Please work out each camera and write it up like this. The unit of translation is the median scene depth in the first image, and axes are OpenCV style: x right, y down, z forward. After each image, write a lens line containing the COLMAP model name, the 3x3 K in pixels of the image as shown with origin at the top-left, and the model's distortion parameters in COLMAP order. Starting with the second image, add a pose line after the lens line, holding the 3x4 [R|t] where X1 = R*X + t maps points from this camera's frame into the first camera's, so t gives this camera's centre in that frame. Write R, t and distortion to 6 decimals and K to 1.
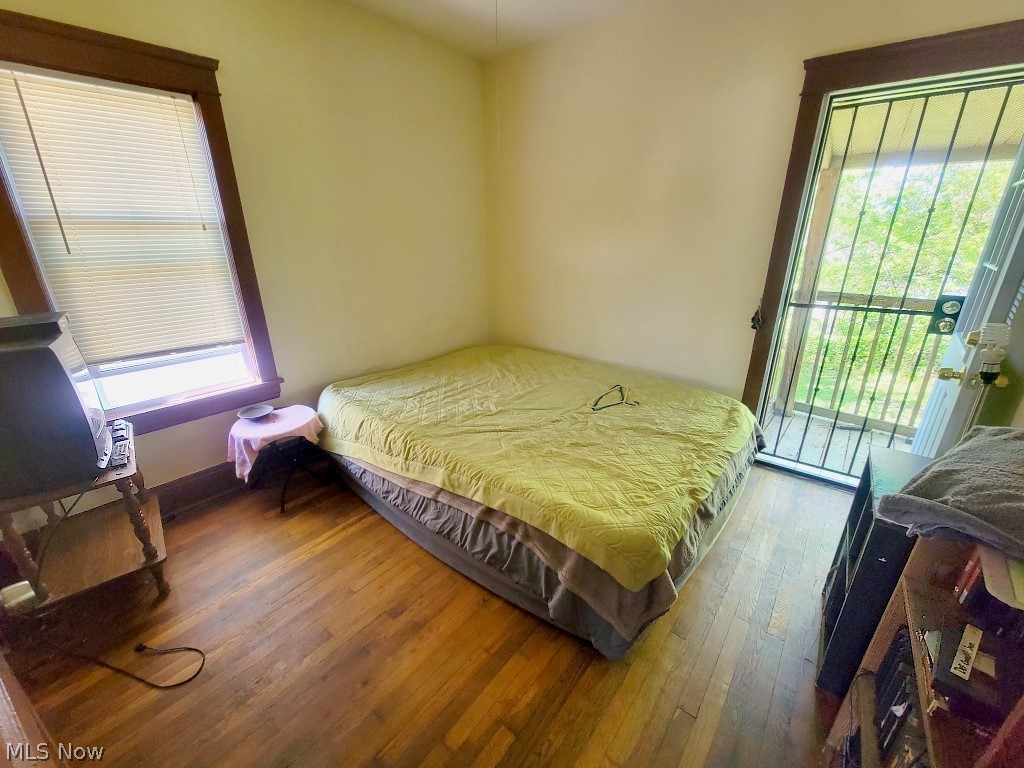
lens RADIAL K [[417.9, 0, 512.8], [0, 417.9, 388.4], [0, 0, 1]] dist [0.007959, -0.005804]
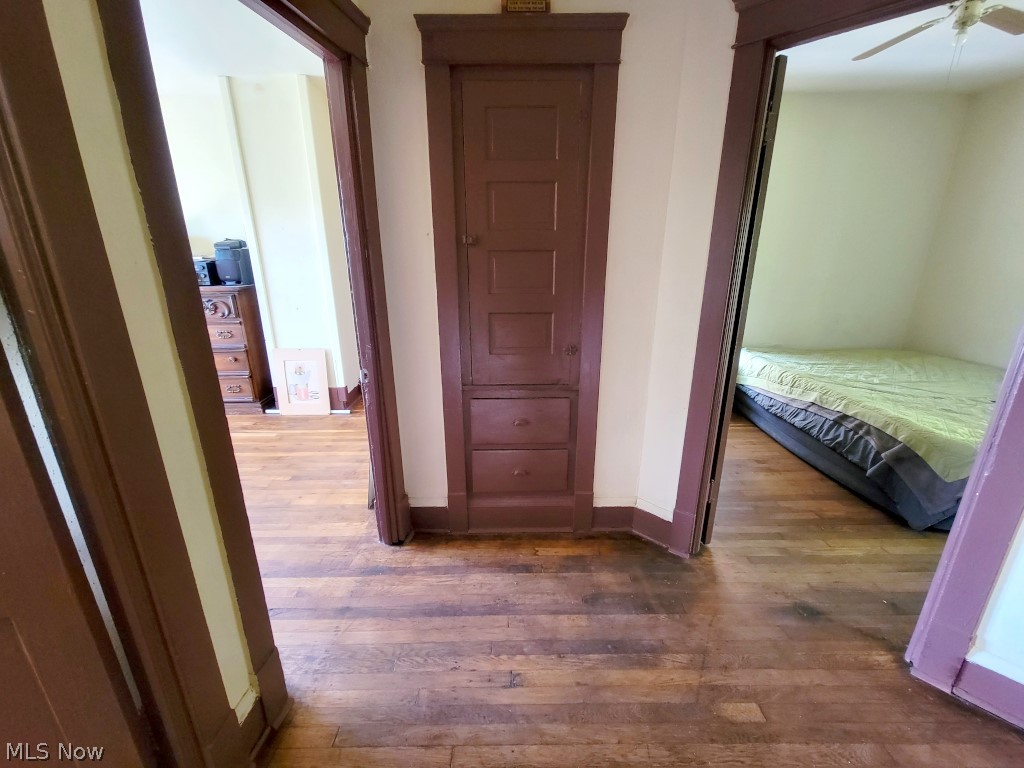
lens RADIAL K [[417.9, 0, 512.8], [0, 417.9, 388.4], [0, 0, 1]] dist [0.007959, -0.005804]
pose [[0.639515, 0.227501, -0.734346, 0.276280], [-0.262292, 0.962464, 0.069752, 0.400385], [0.722651, 0.148006, 0.675182, -0.976986]]
